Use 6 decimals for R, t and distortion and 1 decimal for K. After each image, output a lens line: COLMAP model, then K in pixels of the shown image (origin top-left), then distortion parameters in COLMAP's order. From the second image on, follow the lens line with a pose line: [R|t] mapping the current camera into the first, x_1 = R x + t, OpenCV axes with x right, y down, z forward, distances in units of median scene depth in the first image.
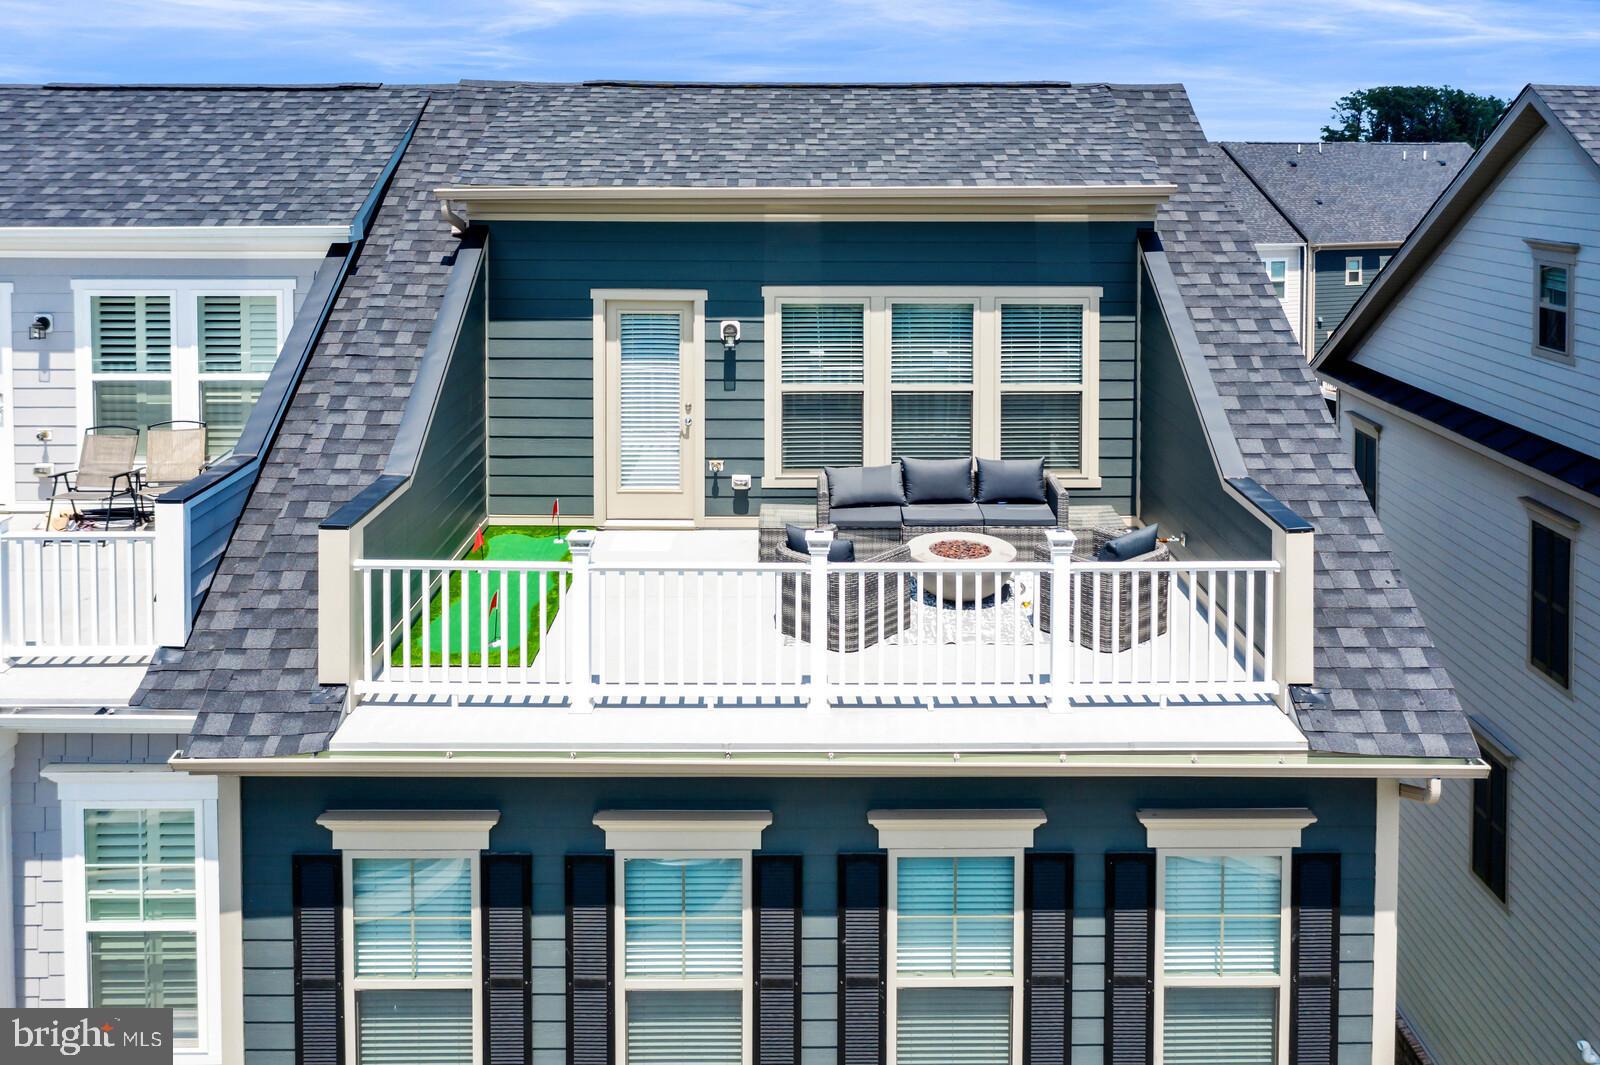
lens RADIAL K [[1314.4, 0, 826.6], [0, 1314.4, 222.3], [0, 0, 1]] dist [-0.004561, -0.003513]
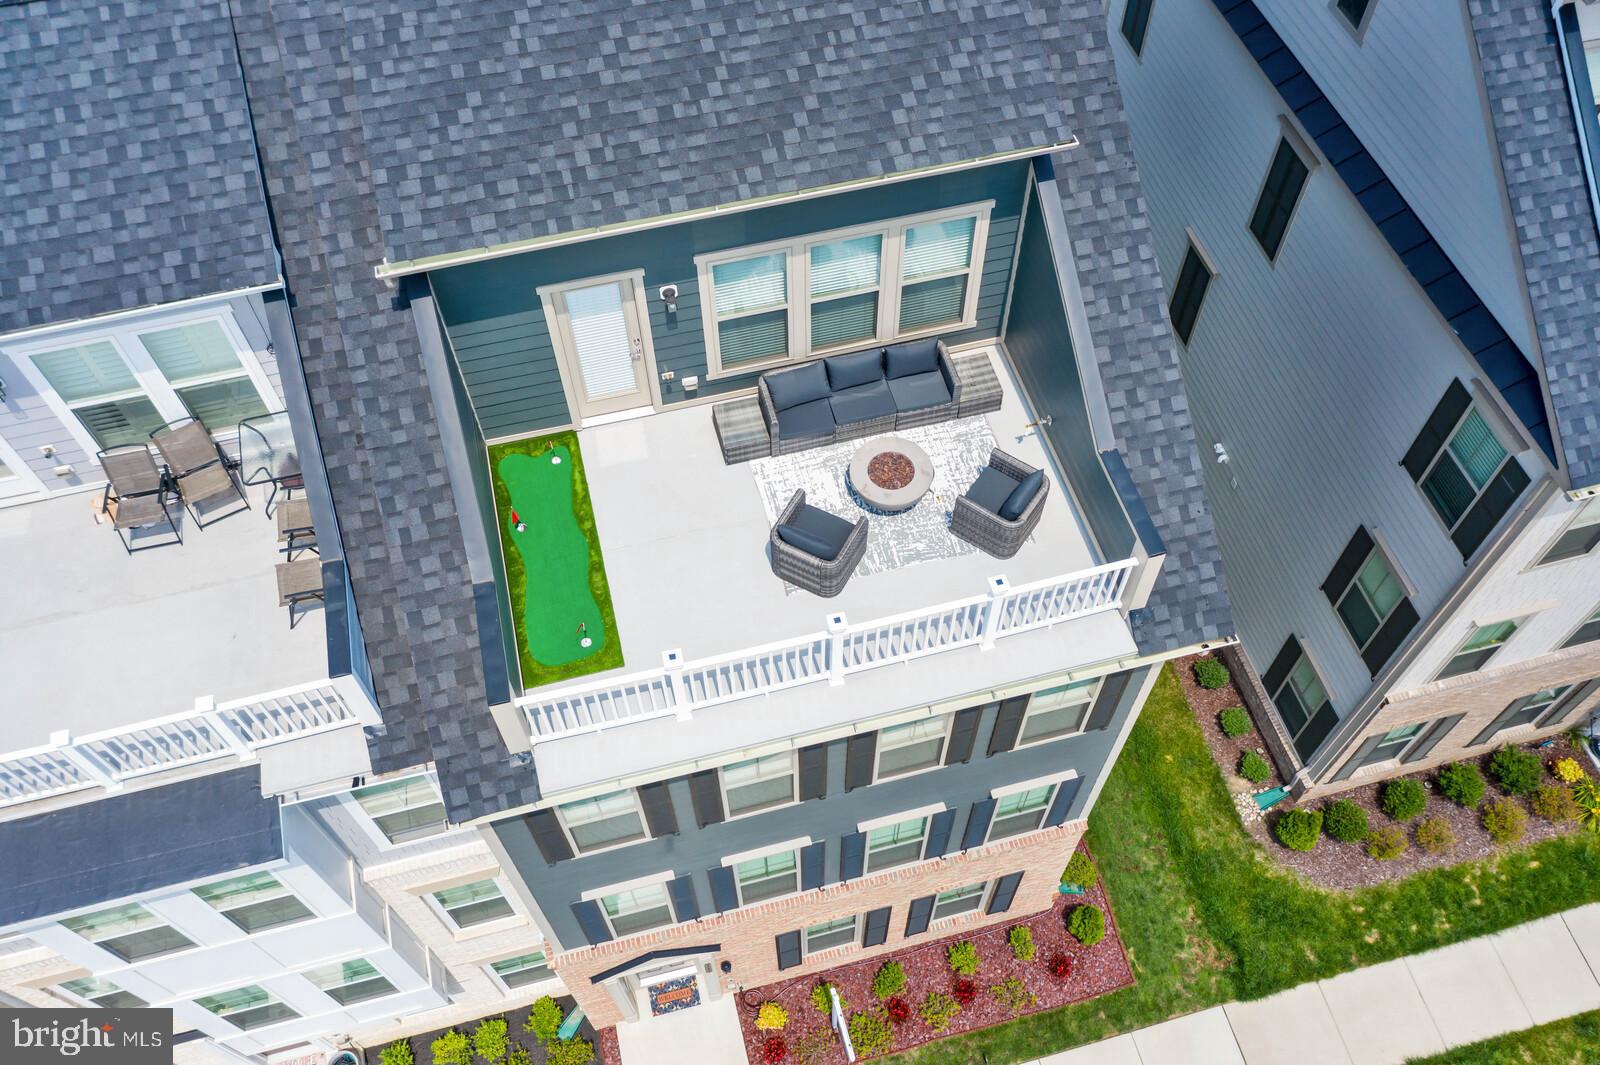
lens RADIAL K [[1314.4, 0, 799.8], [0, 1314.4, 529.6], [0, 0, 1]] dist [-0.004561, -0.003513]
pose [[0.971809, -0.201416, 0.122553, -0.141213], [0.020804, 0.591028, 0.806383, -0.682908], [-0.234851, -0.781100, 0.578556, 0.185065]]
